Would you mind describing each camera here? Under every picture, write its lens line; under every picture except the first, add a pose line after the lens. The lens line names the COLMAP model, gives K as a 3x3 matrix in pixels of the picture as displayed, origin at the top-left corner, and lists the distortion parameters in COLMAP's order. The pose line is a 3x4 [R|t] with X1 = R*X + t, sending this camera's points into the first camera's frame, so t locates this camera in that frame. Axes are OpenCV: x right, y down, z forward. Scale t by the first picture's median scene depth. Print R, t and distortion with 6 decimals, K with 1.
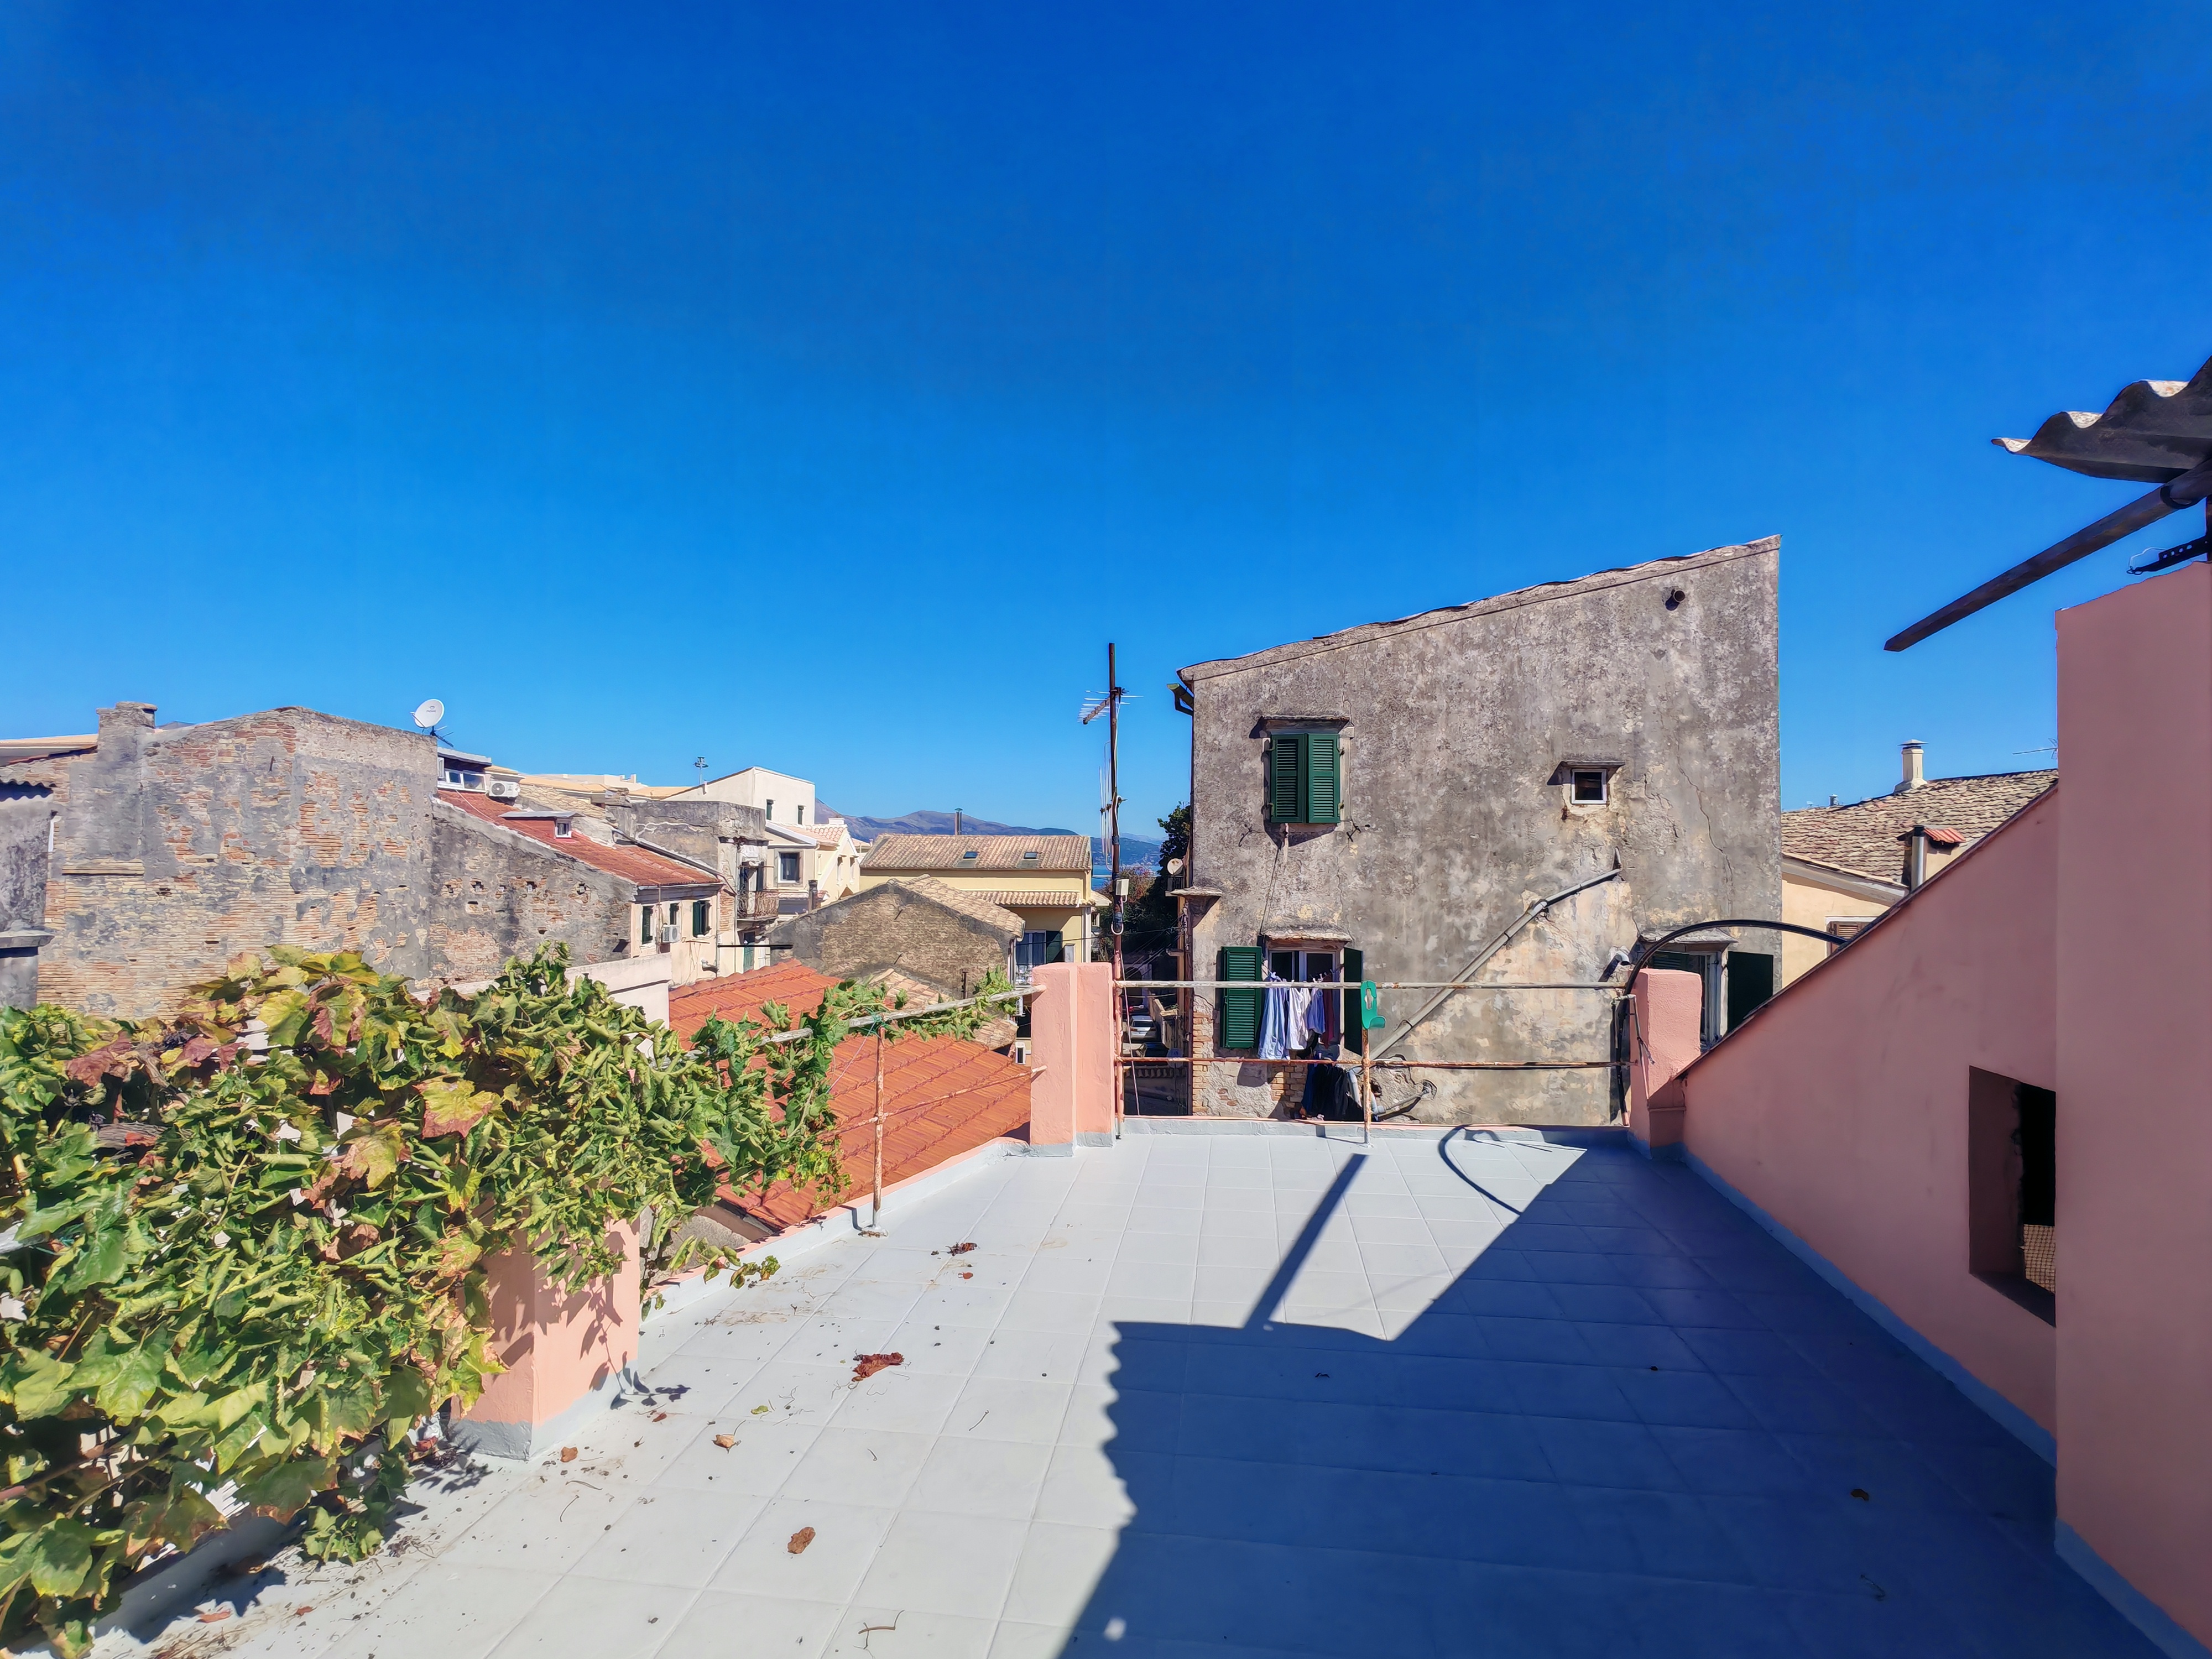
lens RADIAL K [[1013.7, 0, 1109.3], [0, 1013.7, 841.5], [0, 0, 1]] dist [-0.001211, 0.000118]
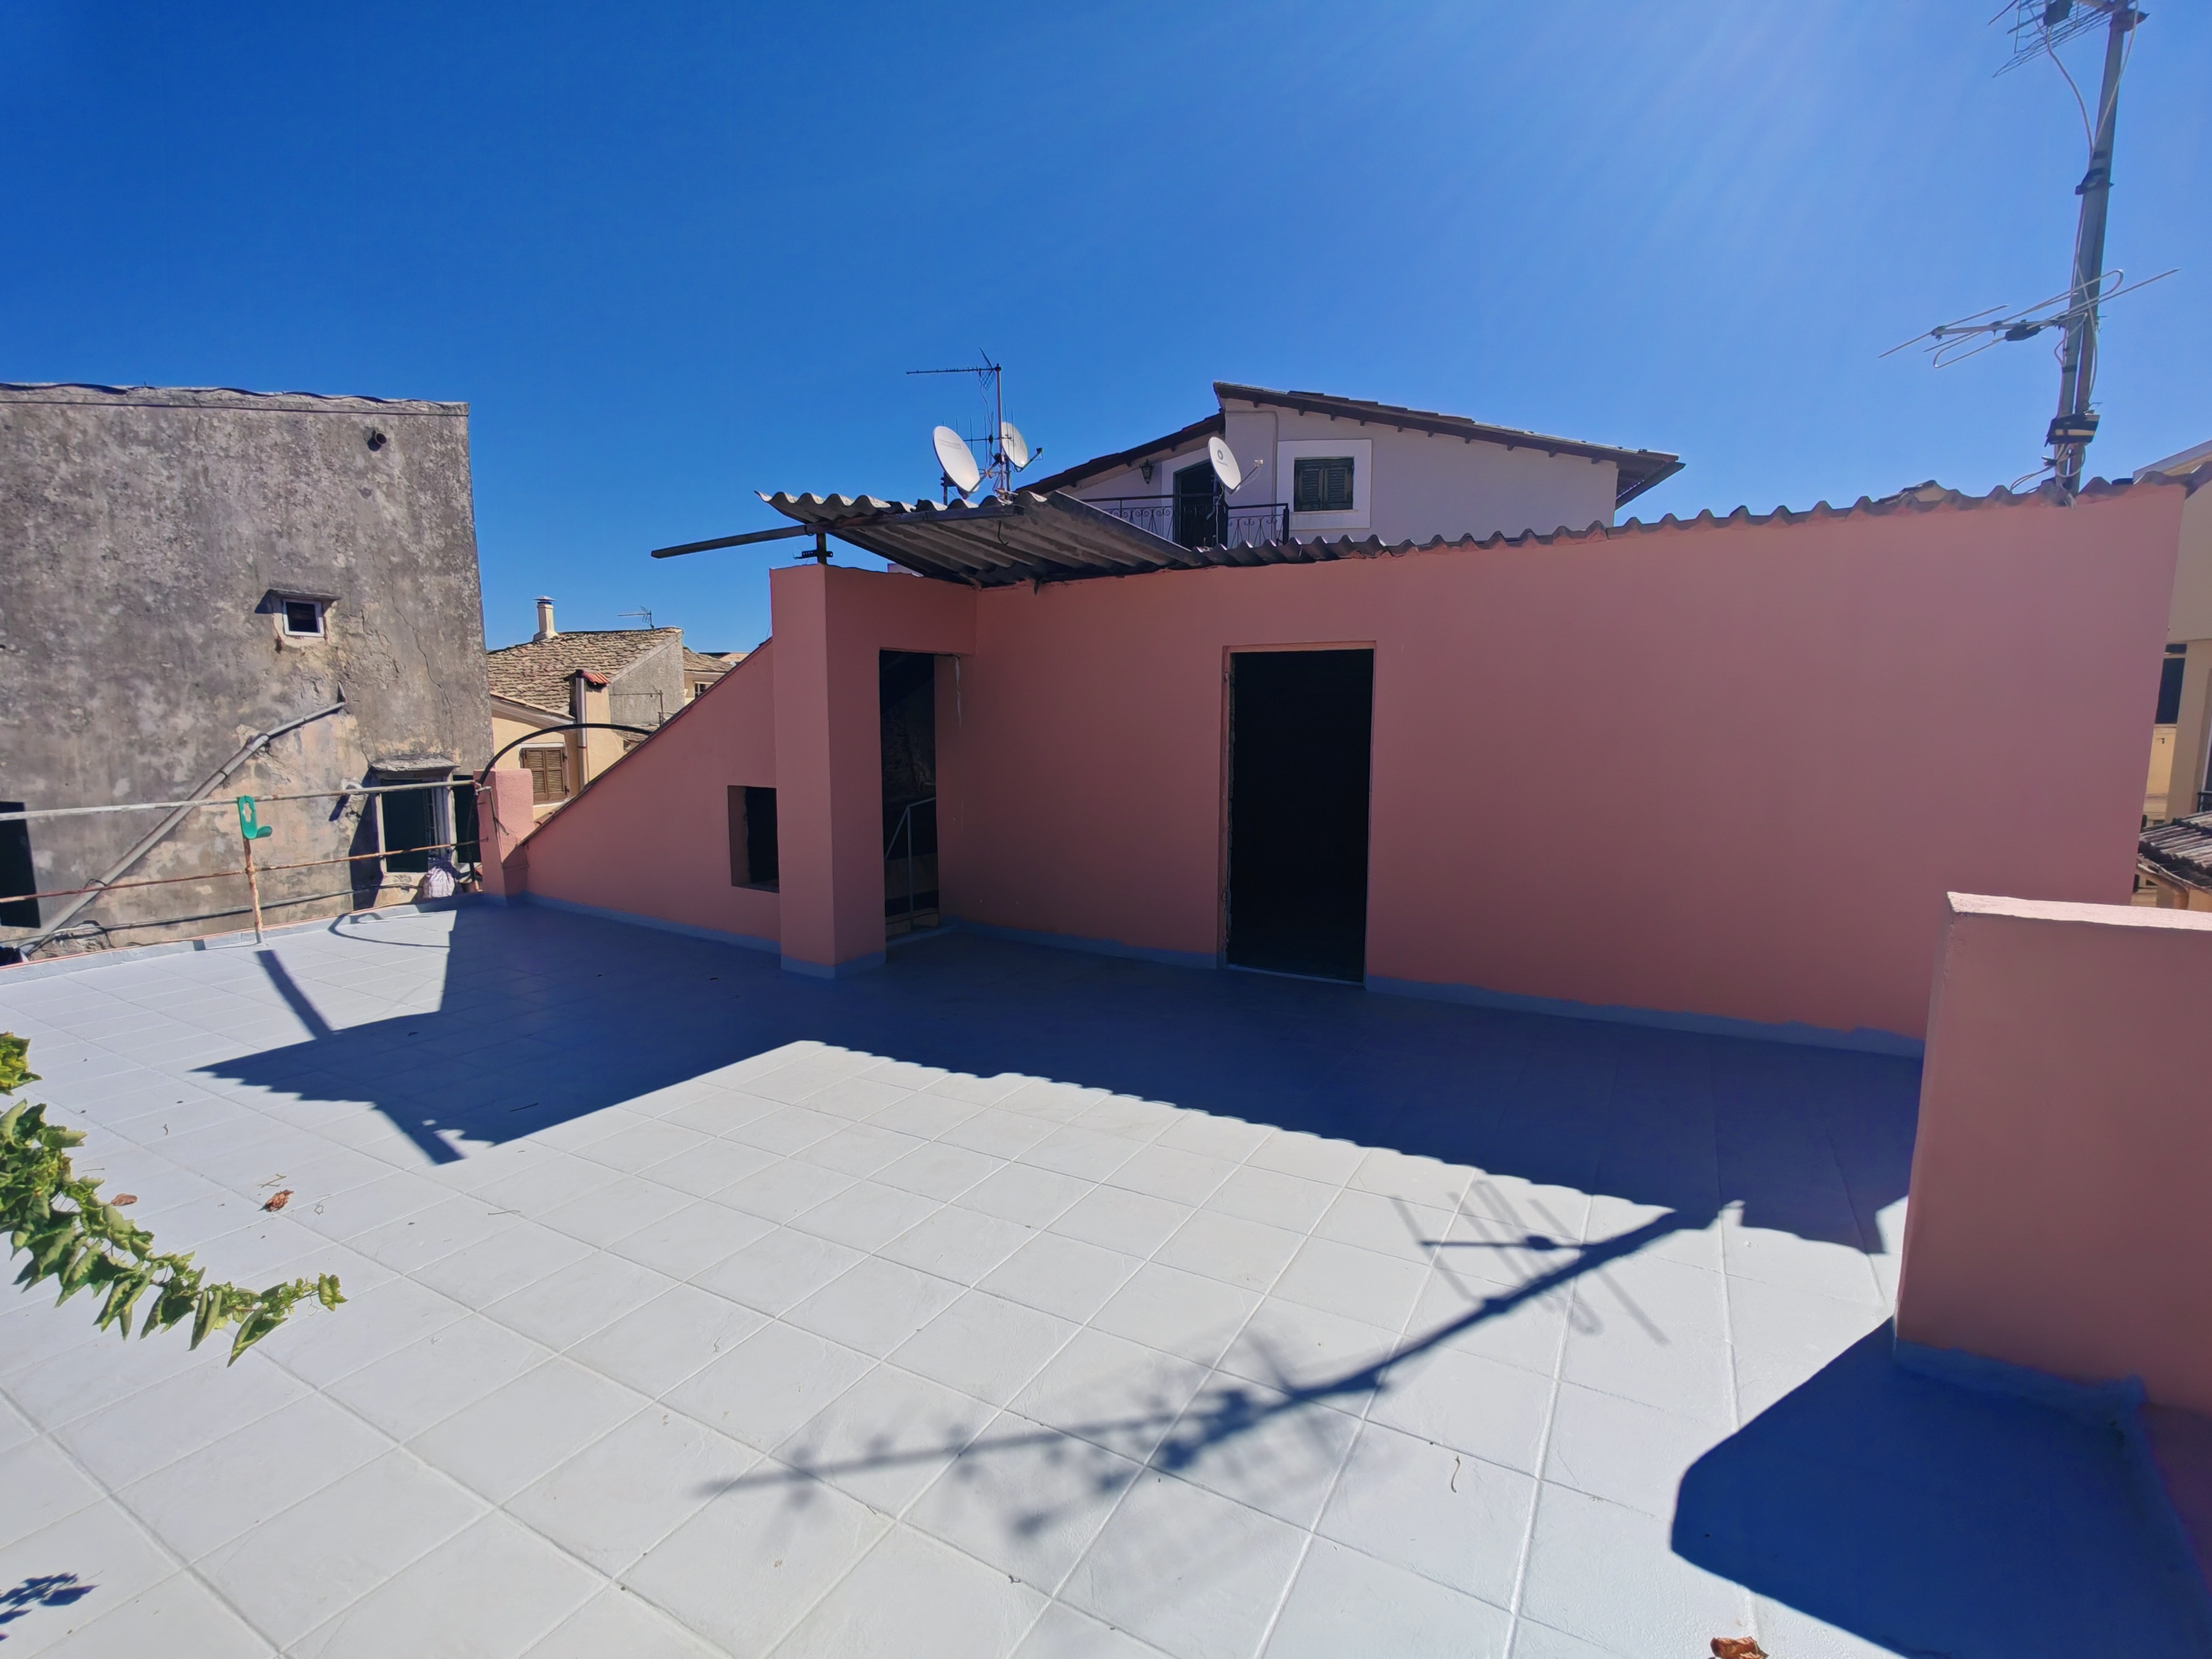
lens RADIAL K [[1013.7, 0, 1113.3], [0, 1013.7, 841.3], [0, 0, 1]] dist [-0.001211, 0.000118]
pose [[0.365176, -0.123100, 0.922764, -0.175841], [-0.019363, 0.990000, 0.139732, 0.007885], [-0.930737, -0.068894, 0.359141, -0.105120]]
